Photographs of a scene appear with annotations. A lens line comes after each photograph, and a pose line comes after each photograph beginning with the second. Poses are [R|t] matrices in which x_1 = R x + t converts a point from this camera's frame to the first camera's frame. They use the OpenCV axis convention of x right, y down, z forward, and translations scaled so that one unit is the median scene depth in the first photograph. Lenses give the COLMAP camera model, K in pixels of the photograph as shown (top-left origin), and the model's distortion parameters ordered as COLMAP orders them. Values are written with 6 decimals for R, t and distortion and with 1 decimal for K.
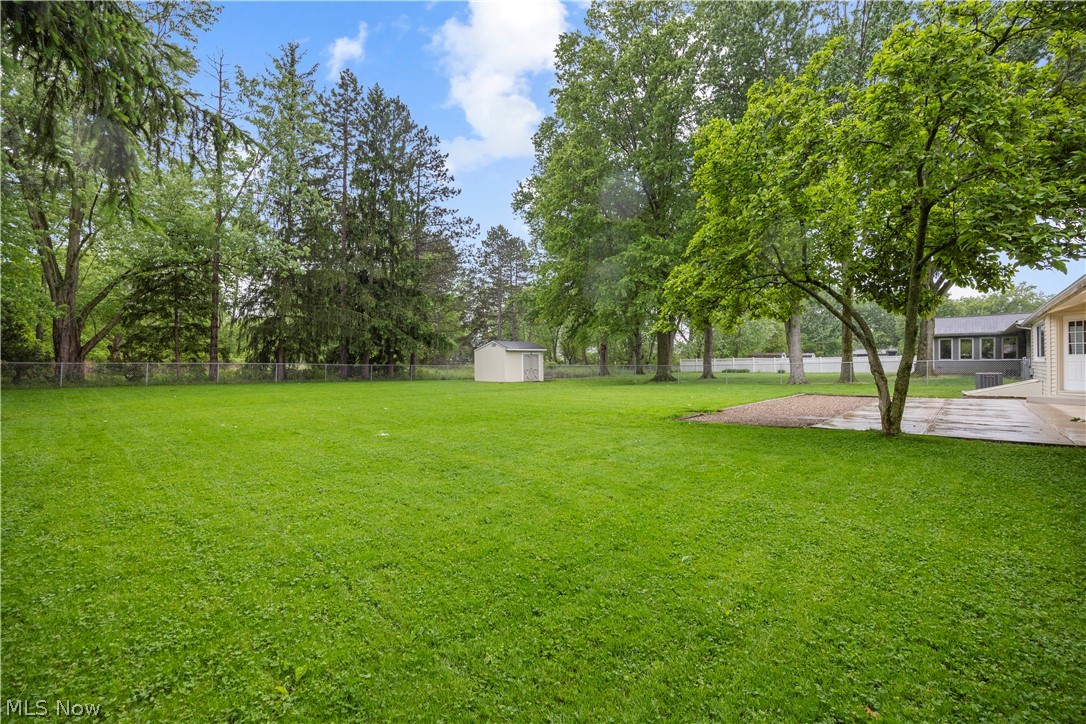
lens RADIAL K [[470.9, 0, 576.3], [0, 470.9, 360.4], [0, 0, 1]] dist [-0.000206, 0.000321]
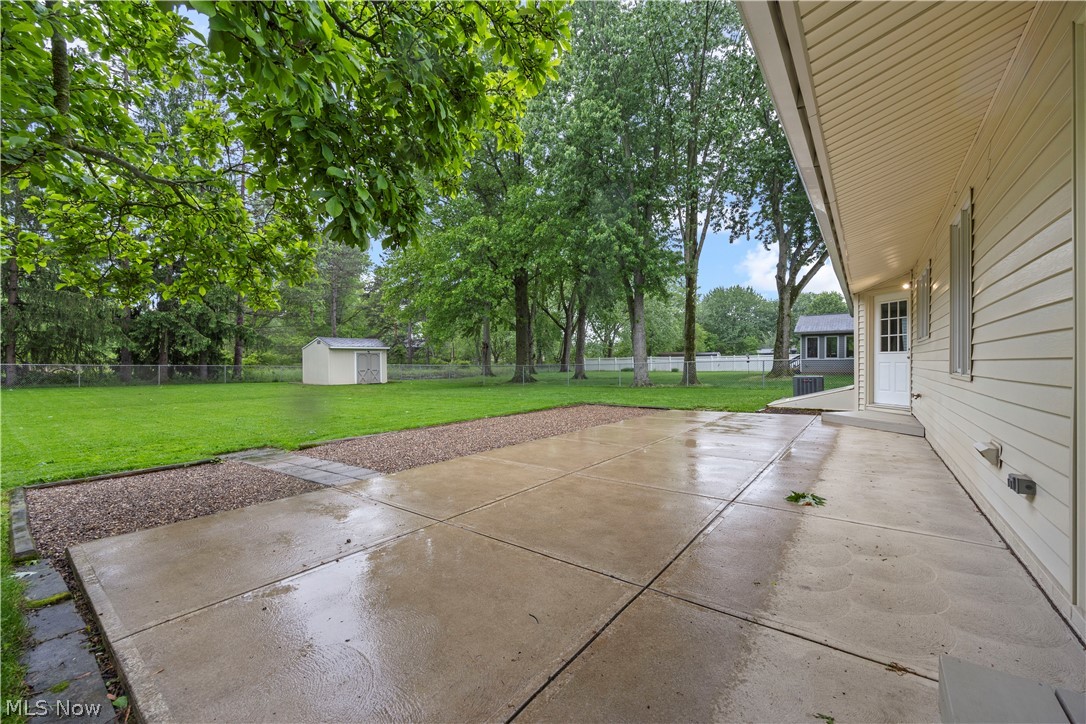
lens RADIAL K [[445.6, 0, 543.7], [0, 445.6, 363.1], [0, 0, 1]] dist [-0.000261, -0.000020]
pose [[0.997608, -0.002056, 0.069101, 0.177862], [0.001464, 0.999962, 0.008615, -0.001039], [-0.069116, -0.008493, 0.997572, 0.134733]]
